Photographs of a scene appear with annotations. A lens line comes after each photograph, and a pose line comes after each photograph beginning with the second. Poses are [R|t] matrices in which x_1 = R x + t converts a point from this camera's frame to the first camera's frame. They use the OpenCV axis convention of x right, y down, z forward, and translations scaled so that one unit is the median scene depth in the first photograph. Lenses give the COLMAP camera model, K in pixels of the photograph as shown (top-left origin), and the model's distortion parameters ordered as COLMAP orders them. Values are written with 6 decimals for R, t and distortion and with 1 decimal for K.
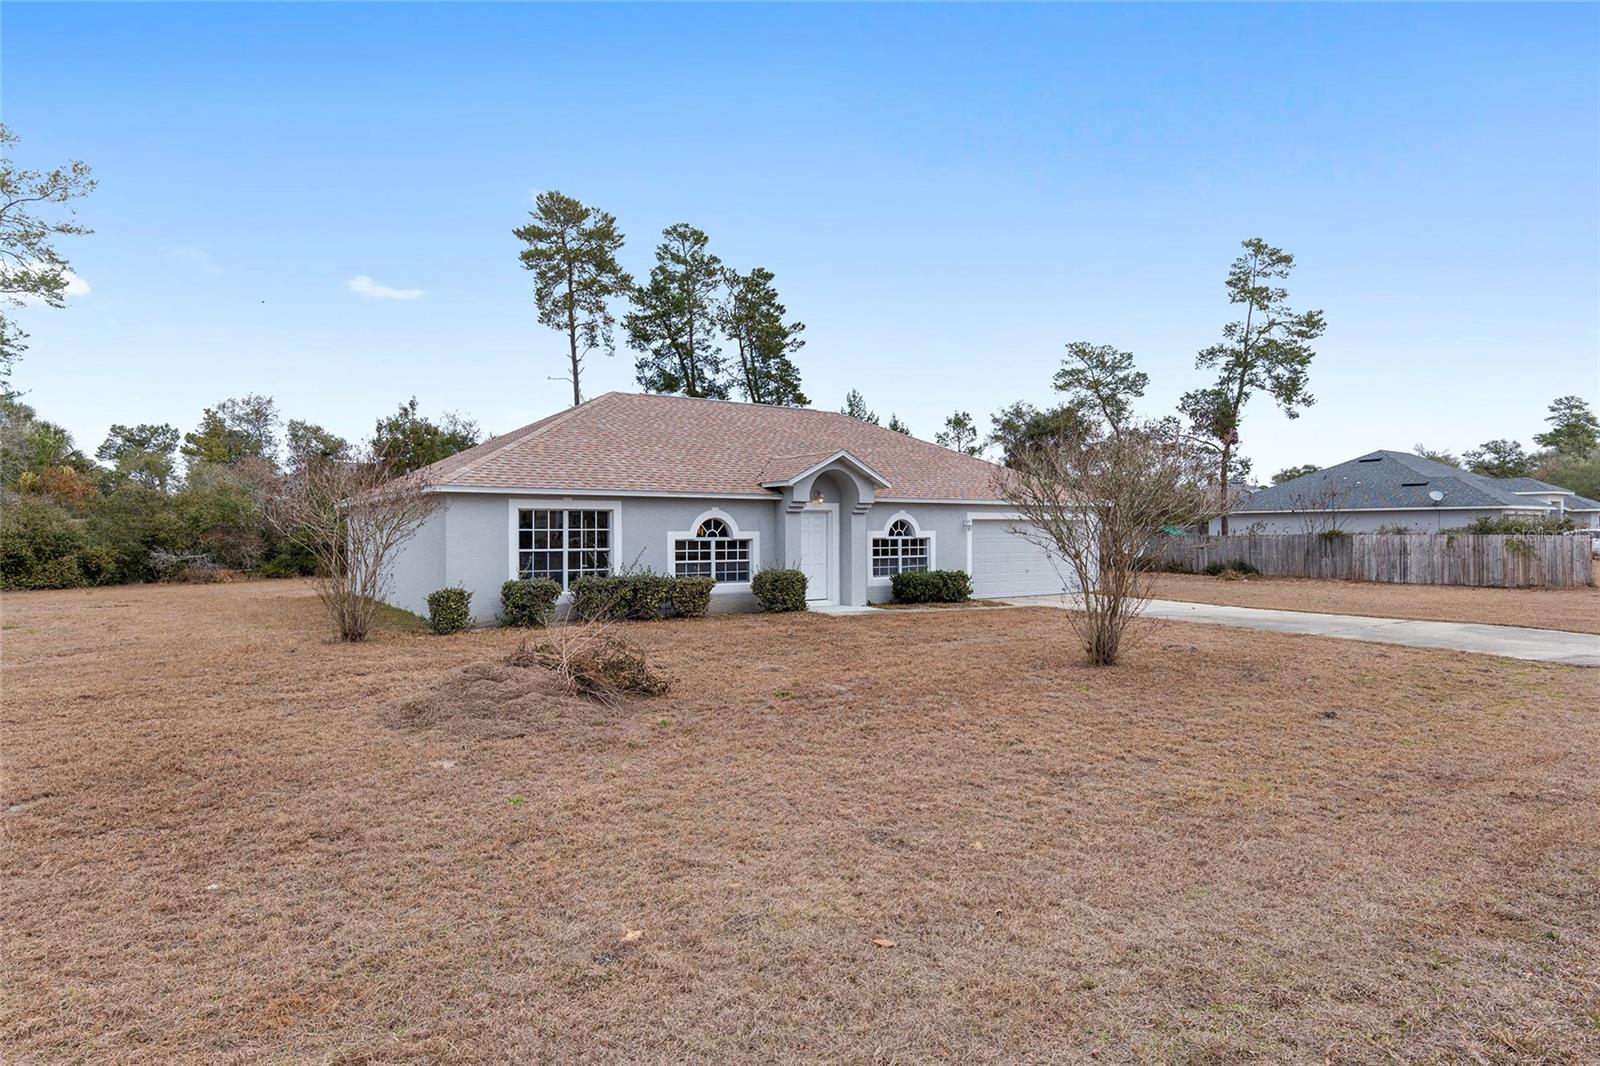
lens RADIAL K [[927.8, 0, 800.0], [0, 927.8, 533.0], [0, 0, 1]] dist [-0.029130, 0.000307]
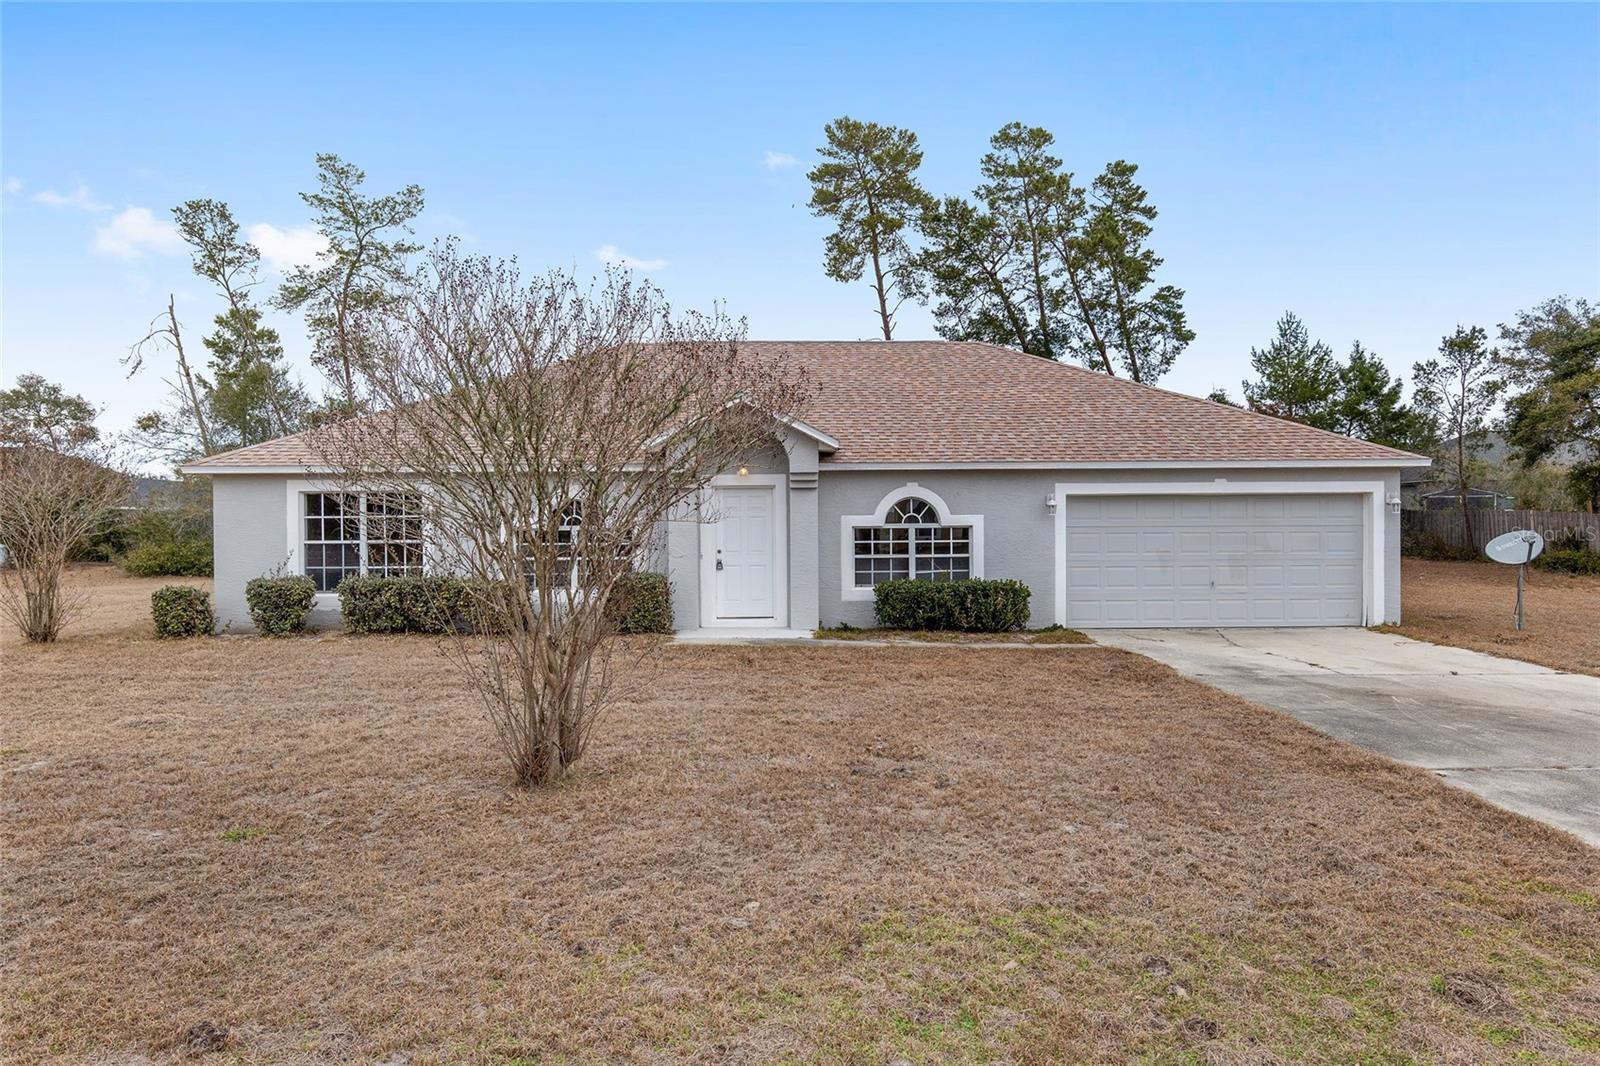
lens RADIAL K [[992.8, 0, 799.2], [0, 992.8, 555.0], [0, 0, 1]] dist [-0.007552, -0.000789]
pose [[0.820363, 0.017778, -0.571567, 0.296404], [0.003802, 0.999325, 0.036539, -0.000121], [0.571830, -0.032149, 0.819742, 0.271816]]
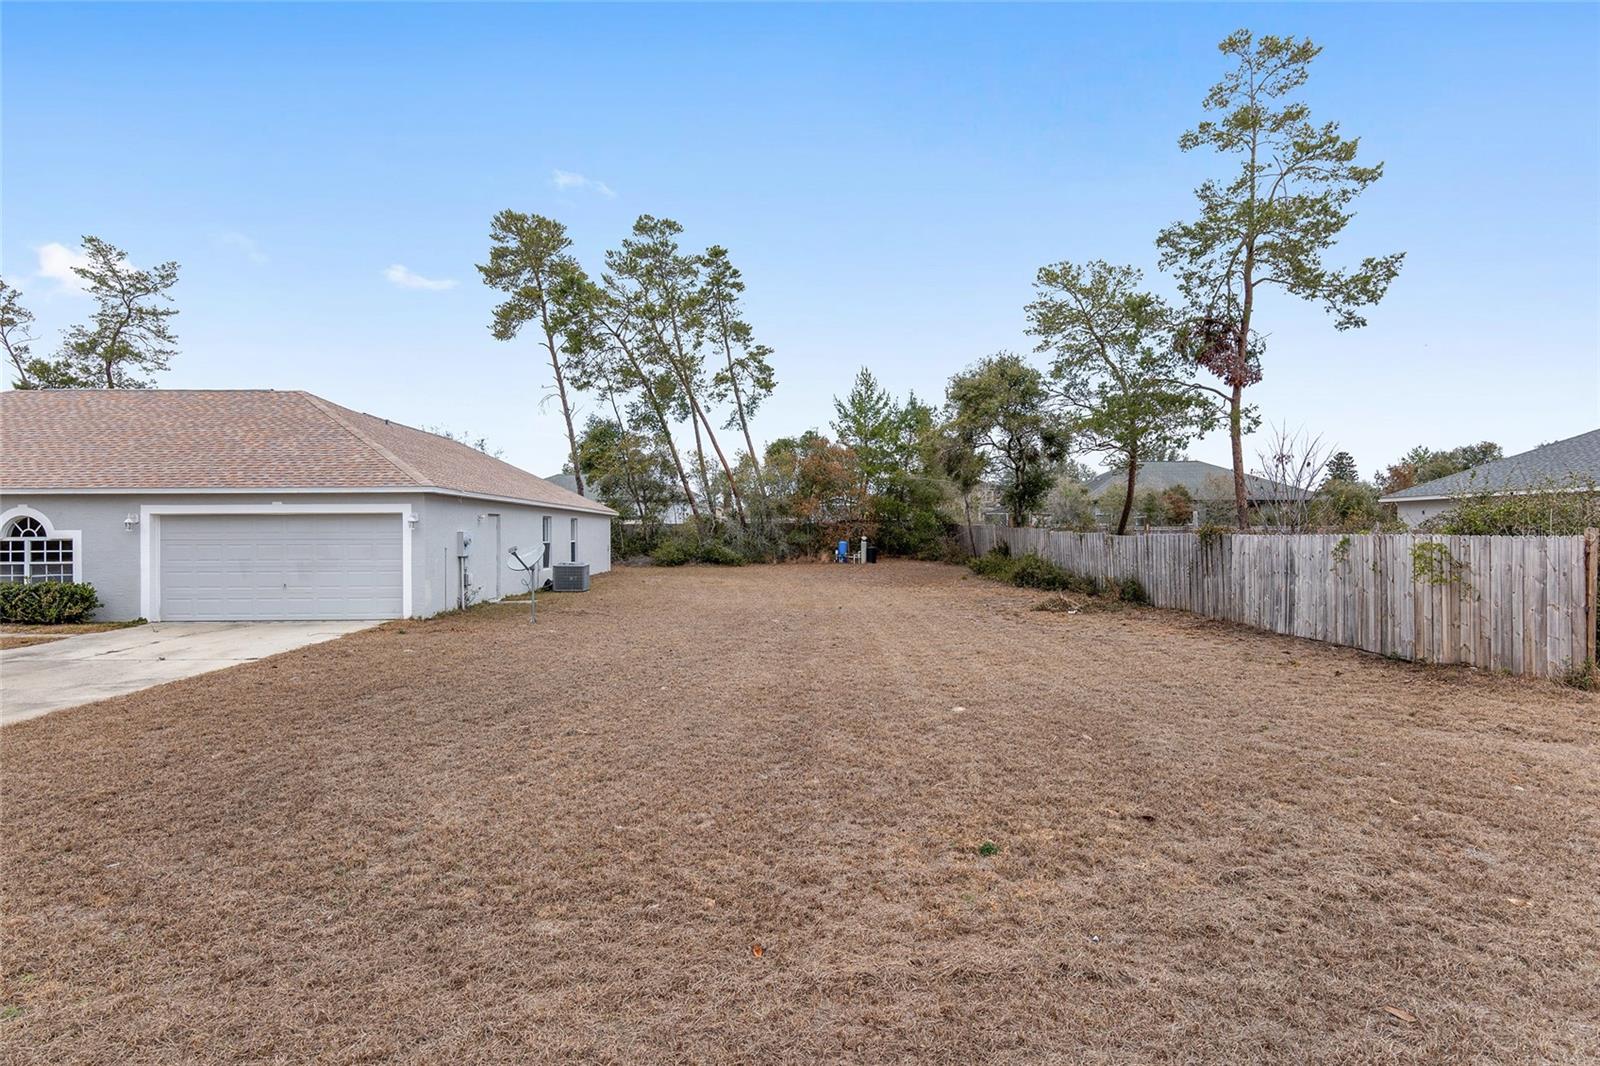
lens RADIAL K [[832.3, 0, 802.8], [0, 832.3, 520.0], [0, 0, 1]] dist [0.003322, 0.001053]
pose [[0.821823, -0.010401, -0.569648, 1.051145], [0.001252, 0.999864, -0.016450, 0.001745], [0.569742, 0.012805, 0.821724, 0.740591]]
